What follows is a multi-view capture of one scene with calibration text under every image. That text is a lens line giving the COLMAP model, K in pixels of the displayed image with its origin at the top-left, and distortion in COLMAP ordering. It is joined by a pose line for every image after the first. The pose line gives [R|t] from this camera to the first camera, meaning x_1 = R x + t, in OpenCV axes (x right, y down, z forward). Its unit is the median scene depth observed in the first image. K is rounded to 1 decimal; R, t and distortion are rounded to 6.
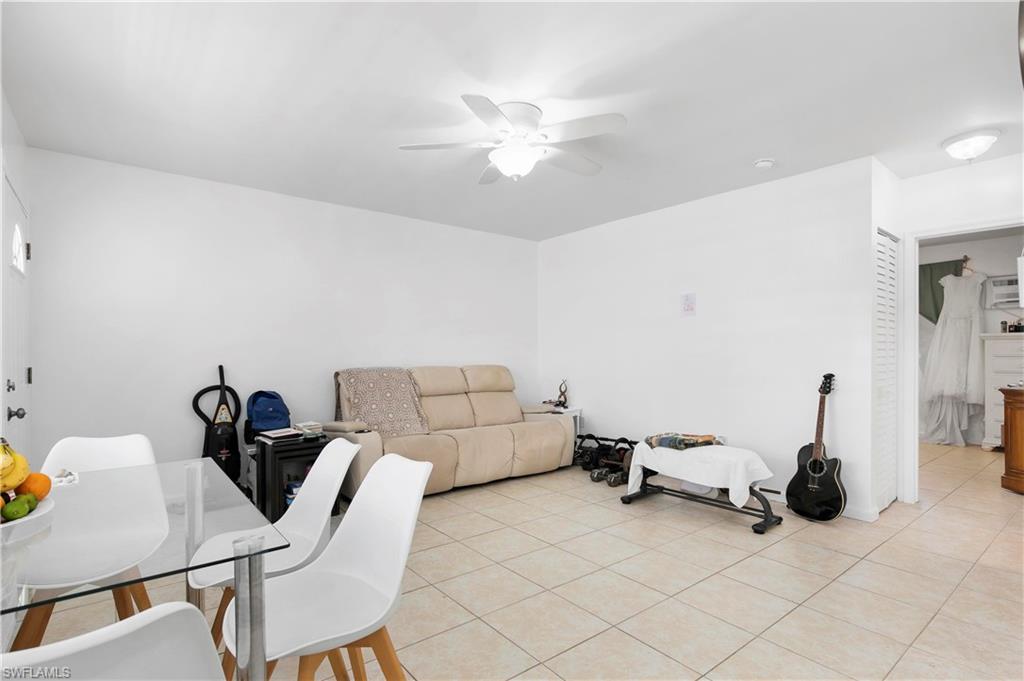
lens RADIAL K [[495.5, 0, 515.1], [0, 495.5, 349.6], [0, 0, 1]] dist [-0.004766, 0.000668]
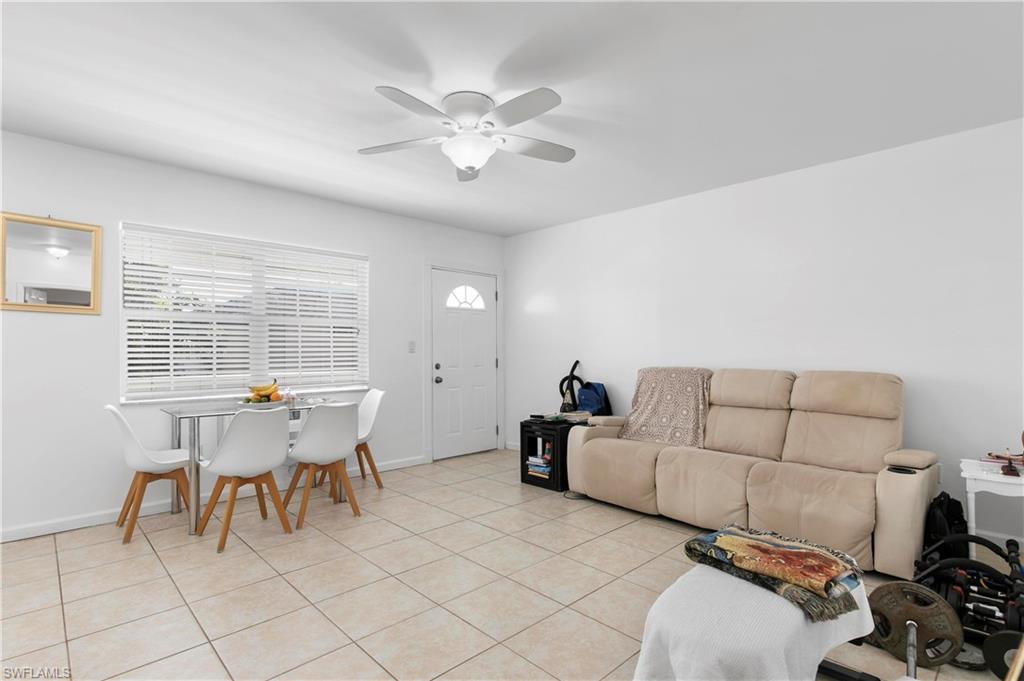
lens RADIAL K [[495.5, 0, 515.9], [0, 495.5, 344.1], [0, 0, 1]] dist [-0.004766, 0.000668]
pose [[0.099863, -0.012276, -0.994925, 0.949777], [0.004521, 0.999919, -0.011884, 0.004270], [0.994991, -0.003311, 0.099910, 0.955575]]
